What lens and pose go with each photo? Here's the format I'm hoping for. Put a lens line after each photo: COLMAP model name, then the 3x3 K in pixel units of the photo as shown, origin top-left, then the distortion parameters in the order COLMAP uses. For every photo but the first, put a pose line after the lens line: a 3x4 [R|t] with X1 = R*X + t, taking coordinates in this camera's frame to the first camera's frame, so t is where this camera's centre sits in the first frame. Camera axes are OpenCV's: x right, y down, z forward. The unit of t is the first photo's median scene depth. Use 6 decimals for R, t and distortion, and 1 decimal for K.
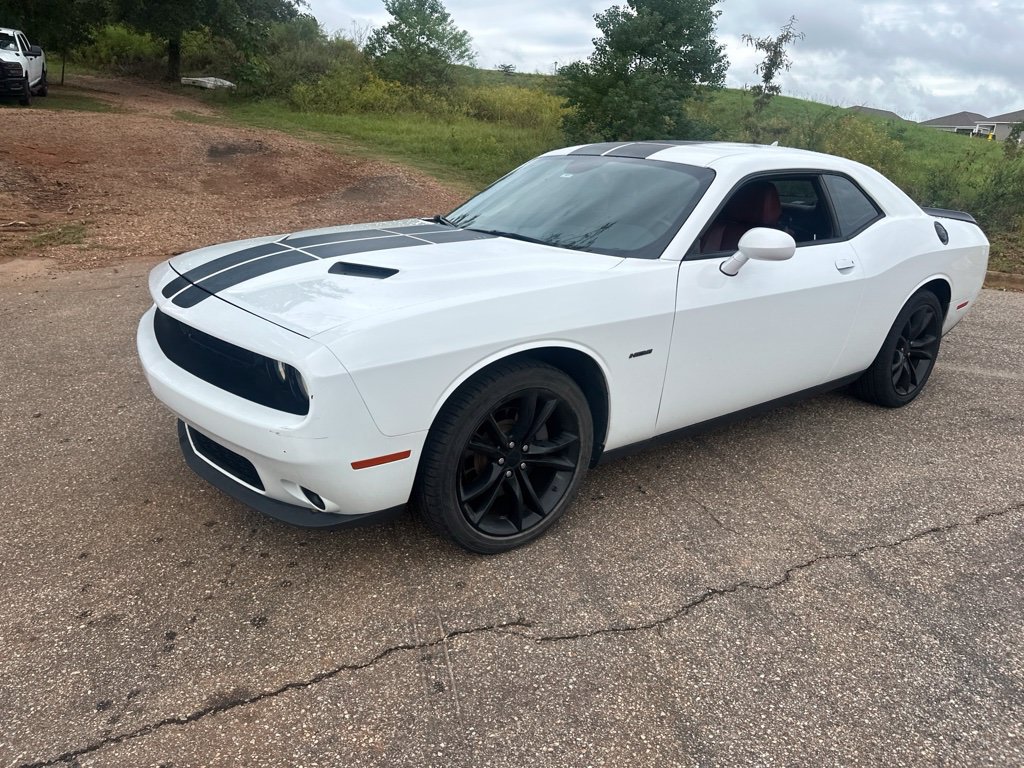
lens RADIAL K [[738.4, 0, 515.3], [0, 738.4, 381.9], [0, 0, 1]] dist [0.029338, -0.037081]
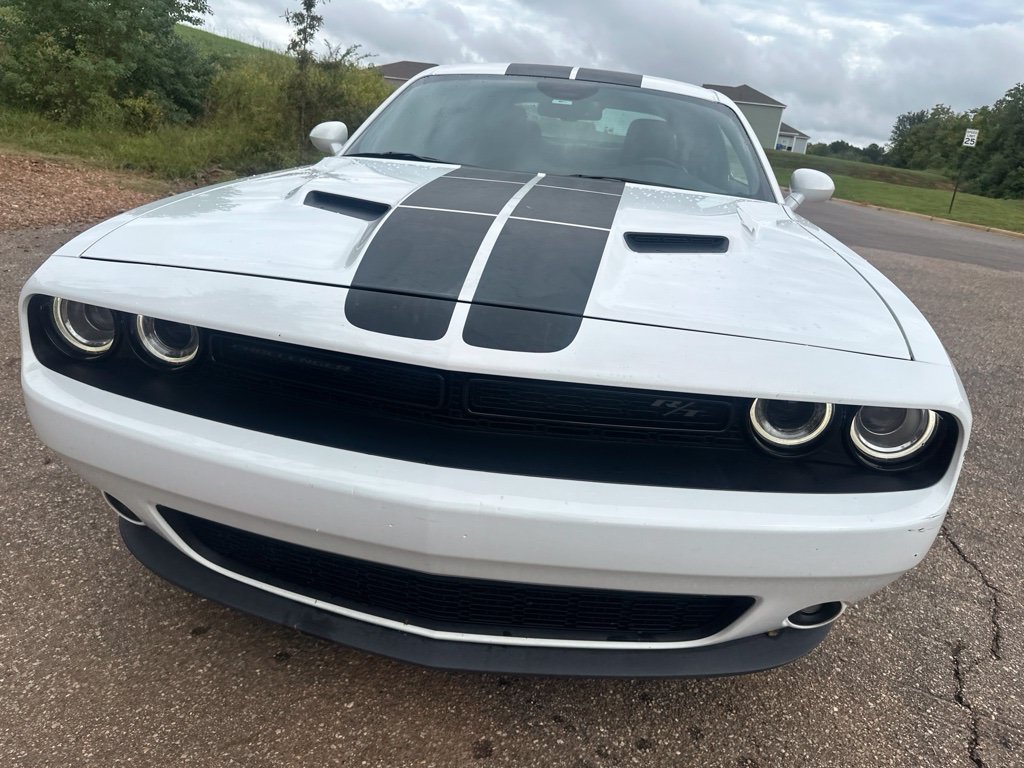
lens RADIAL K [[737.1, 0, 531.3], [0, 737.1, 384.4], [0, 0, 1]] dist [-0.004202, -0.003092]
pose [[0.702901, -0.205731, 0.680885, -0.183576], [0.152780, 0.978583, 0.137961, -0.034382], [-0.694685, 0.007053, 0.719279, 0.159856]]
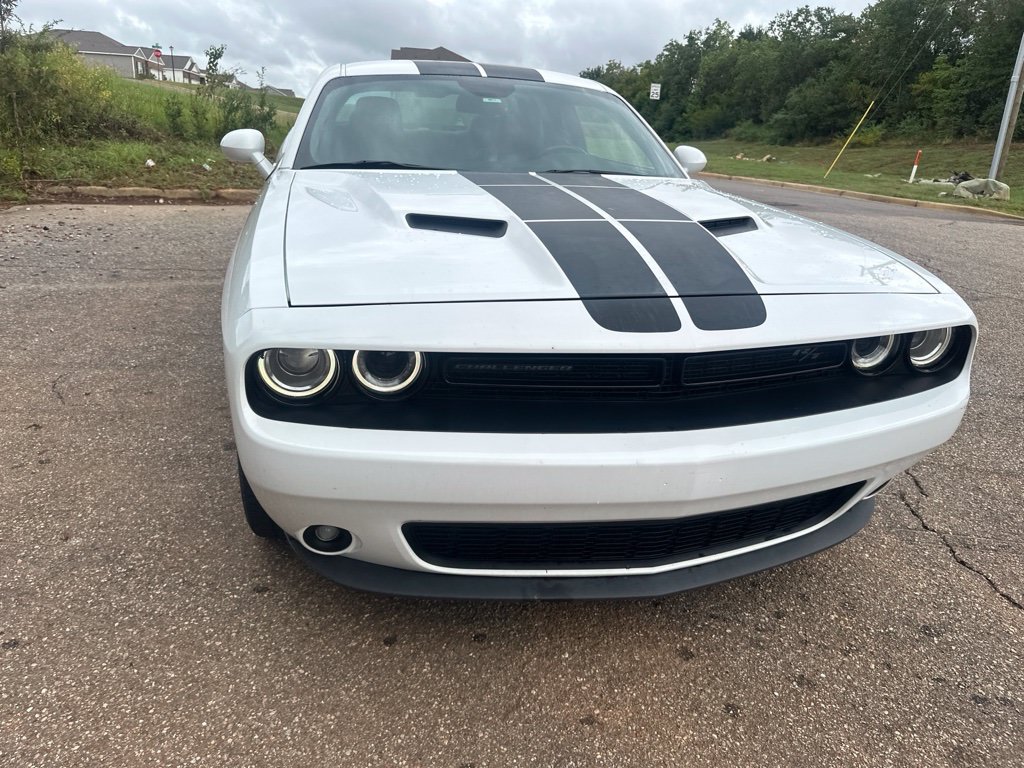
lens RADIAL K [[729.3, 0, 537.4], [0, 729.3, 386.2], [0, 0, 1]] dist [-0.001888, 0.000112]
pose [[0.380033, -0.340655, 0.859959, -0.248173], [0.254174, 0.932382, 0.257020, -0.060119], [-0.889365, 0.120903, 0.440922, 0.214708]]
